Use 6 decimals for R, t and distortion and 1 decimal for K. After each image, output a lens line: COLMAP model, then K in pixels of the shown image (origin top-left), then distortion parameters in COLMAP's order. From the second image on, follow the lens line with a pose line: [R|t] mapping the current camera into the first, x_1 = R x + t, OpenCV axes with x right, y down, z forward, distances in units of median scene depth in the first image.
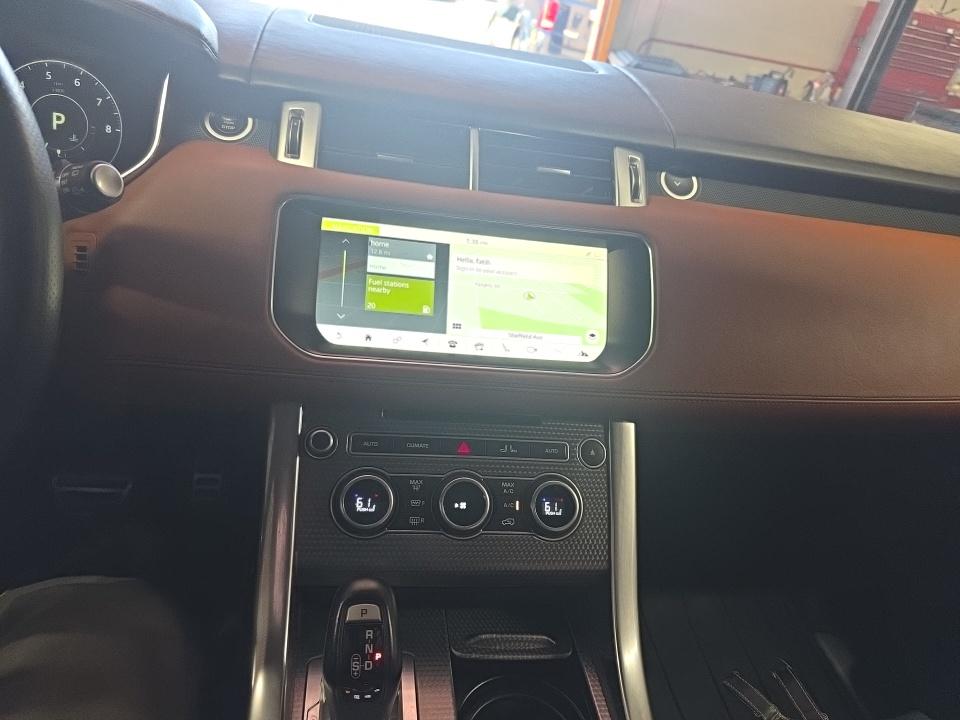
lens RADIAL K [[648.5, 0, 487.7], [0, 648.5, 361.9], [0, 0, 1]] dist [0.055398, -0.057159]
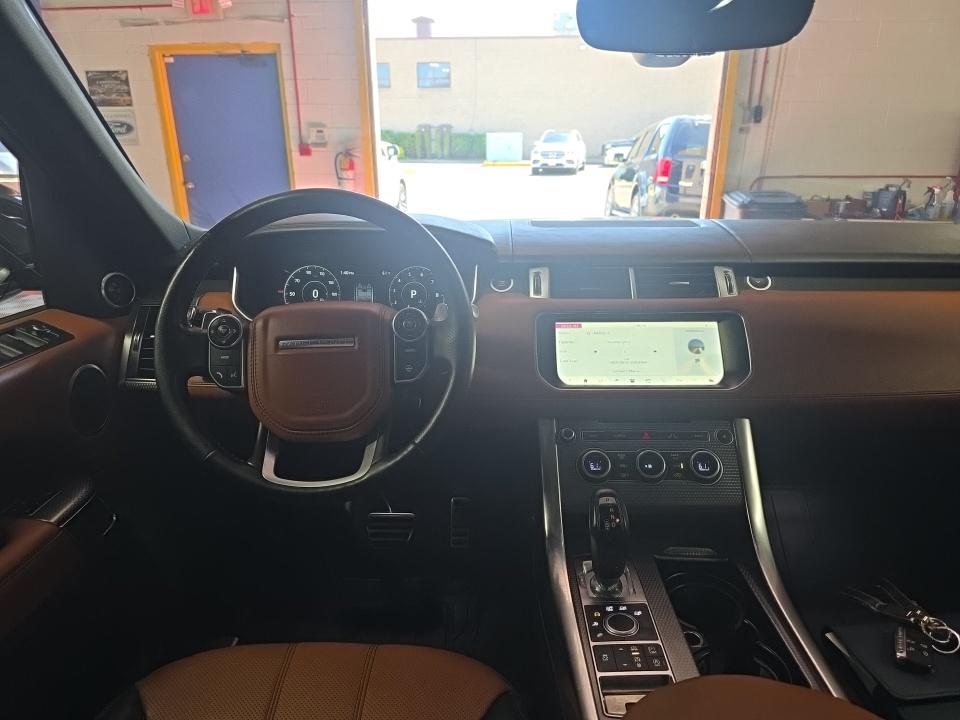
lens RADIAL K [[648.5, 0, 487.7], [0, 648.5, 361.9], [0, 0, 1]] dist [0.055398, -0.057159]
pose [[0.972396, -0.110856, -0.205319, -0.008886], [0.062604, 0.971622, -0.228105, 0.039839], [0.224780, 0.208955, 0.951742, -0.105677]]
